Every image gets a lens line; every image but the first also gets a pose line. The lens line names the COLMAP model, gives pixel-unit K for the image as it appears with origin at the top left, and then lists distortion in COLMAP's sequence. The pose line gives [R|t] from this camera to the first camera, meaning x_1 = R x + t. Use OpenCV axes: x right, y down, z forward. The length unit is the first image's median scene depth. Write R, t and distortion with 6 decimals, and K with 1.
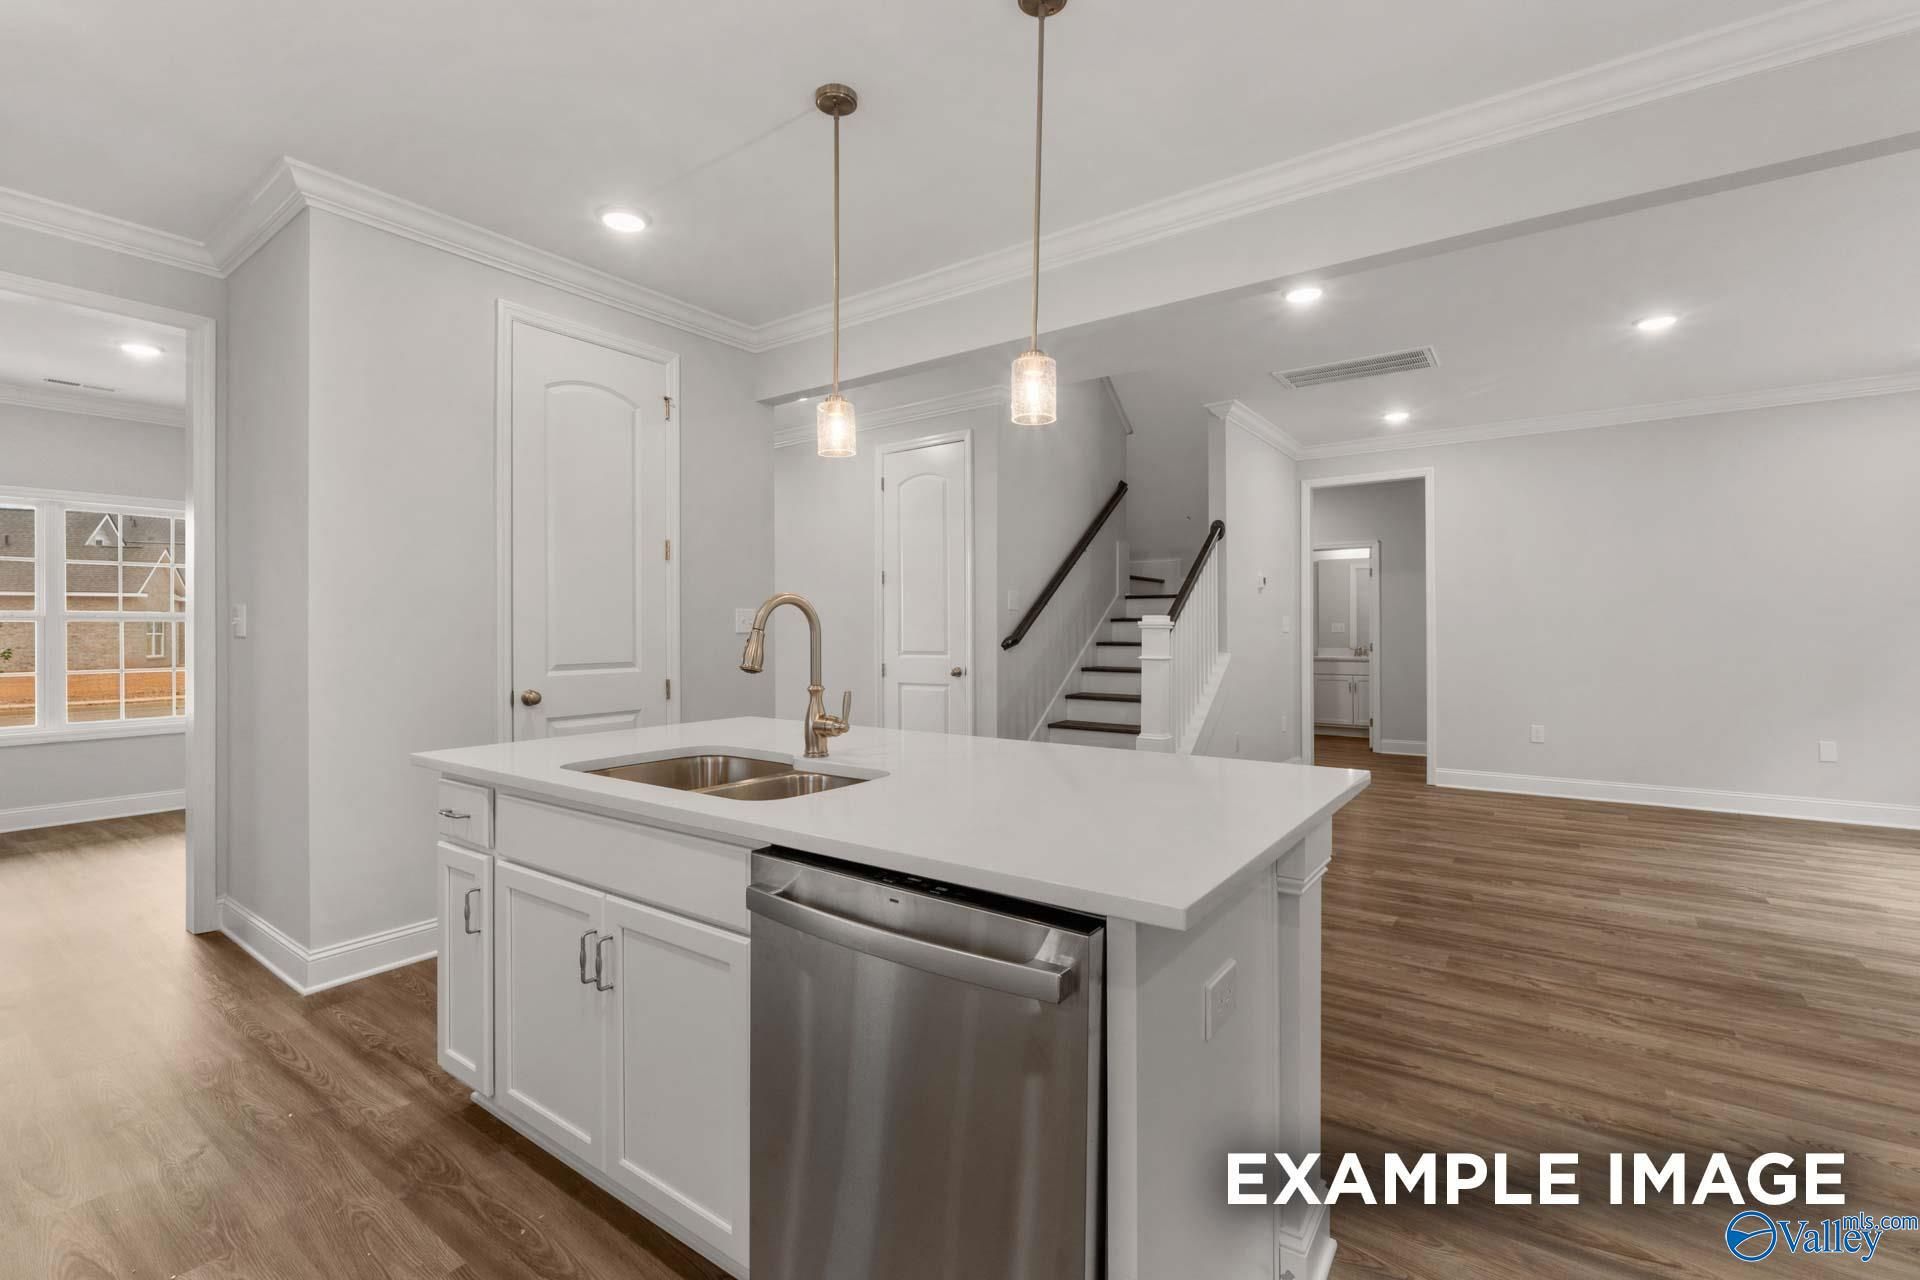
lens RADIAL K [[823.1, 0, 960.0], [0, 823.1, 640.0], [0, 0, 1]] dist [-0.003614, -0.000835]
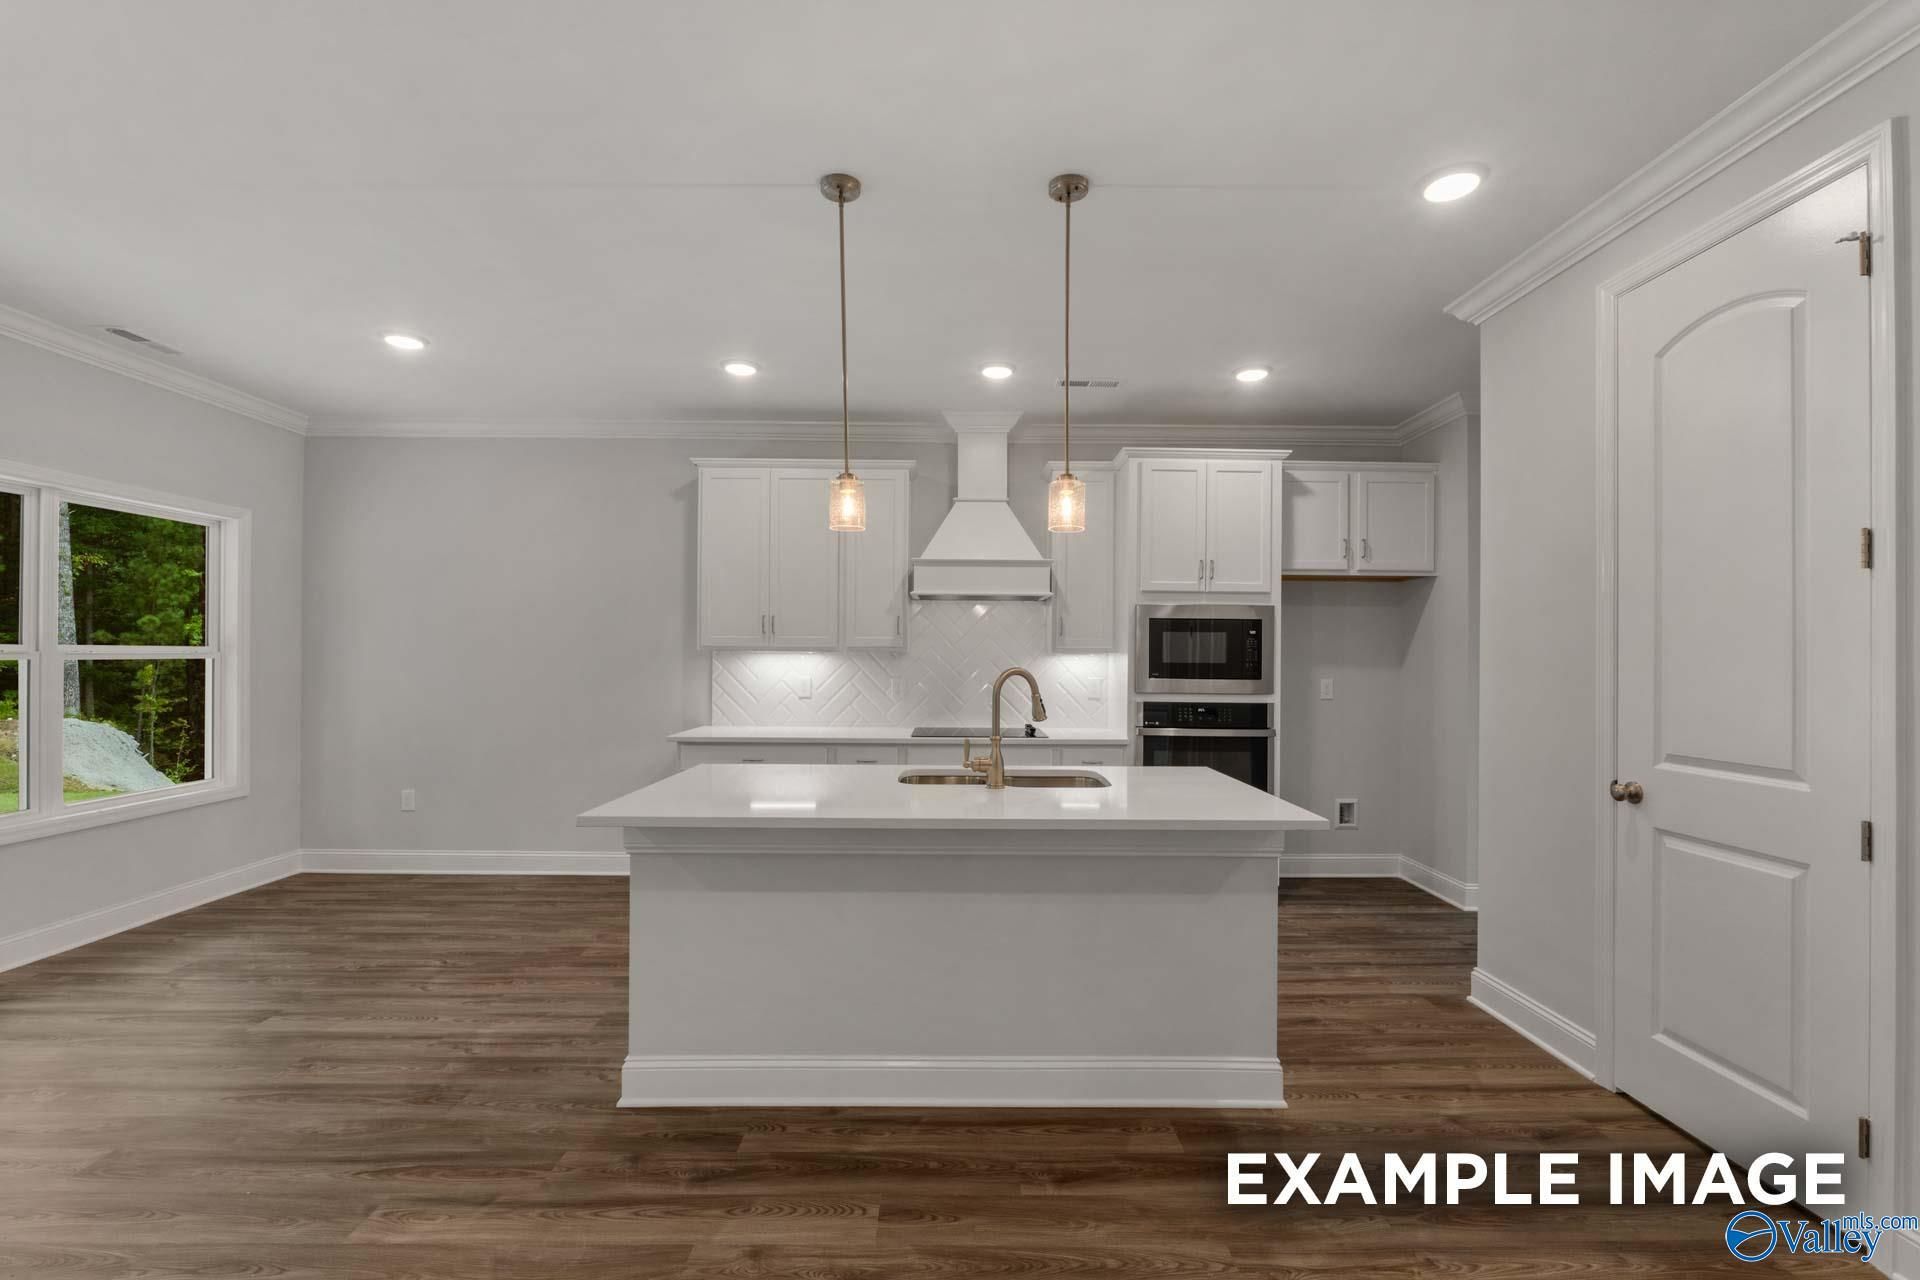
lens RADIAL K [[823.1, 0, 960.0], [0, 823.1, 640.0], [0, 0, 1]] dist [-0.003614, -0.000835]
pose [[-0.810558, -0.009305, -0.585584, 0.430494], [-0.012976, 0.999914, 0.002074, -0.064933], [0.585514, 0.009280, -0.810609, 1.374042]]
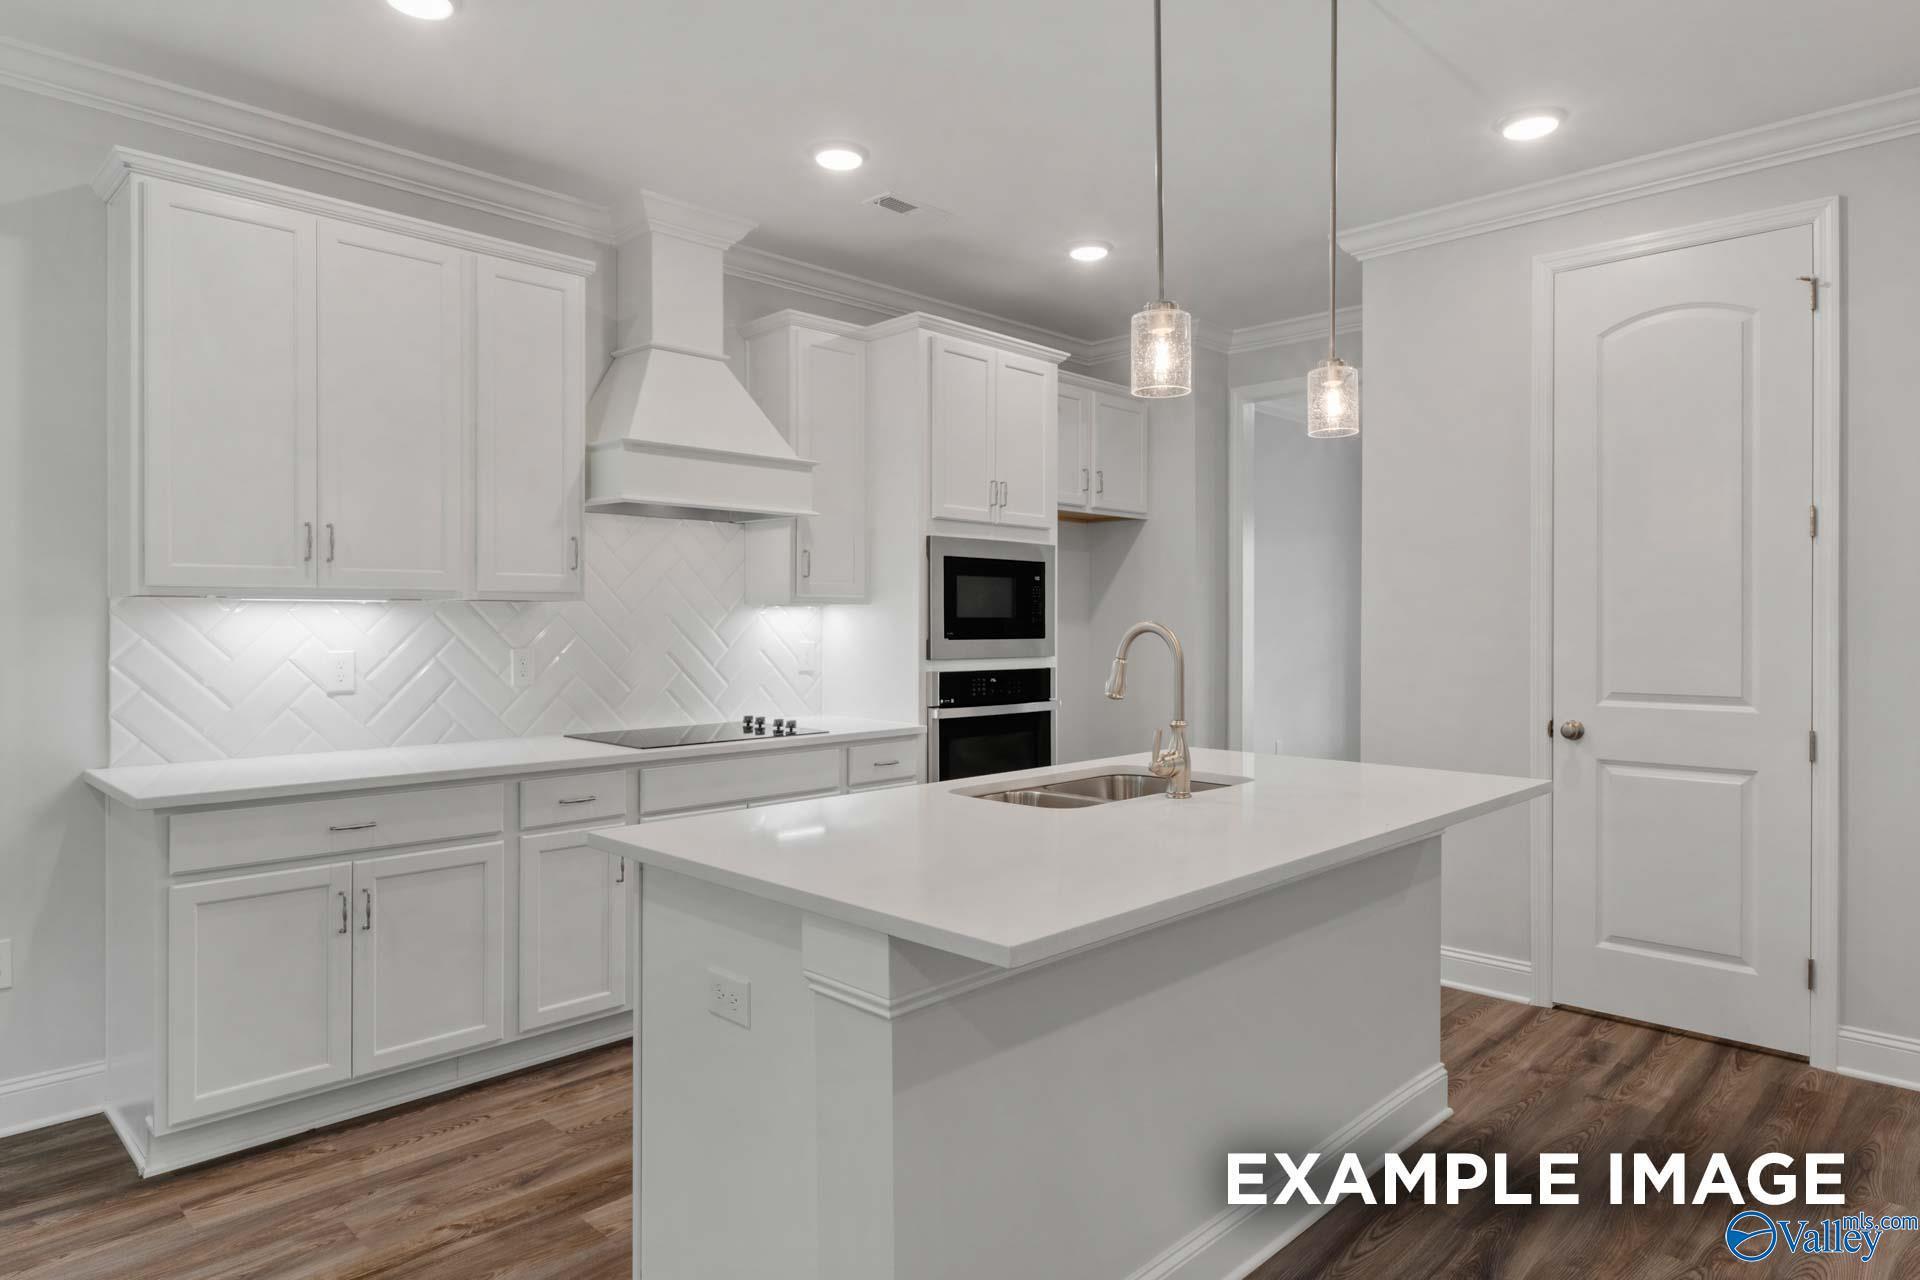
lens RADIAL K [[1139.4, 0, 962.4], [0, 1139.4, 608.7], [0, 0, 1]] dist [-0.001105, -0.000852]
pose [[-0.152204, -0.001184, -0.988348, 0.736146], [-0.020945, 0.999779, 0.002028, -0.041410], [0.988127, 0.021010, -0.152195, 0.641958]]
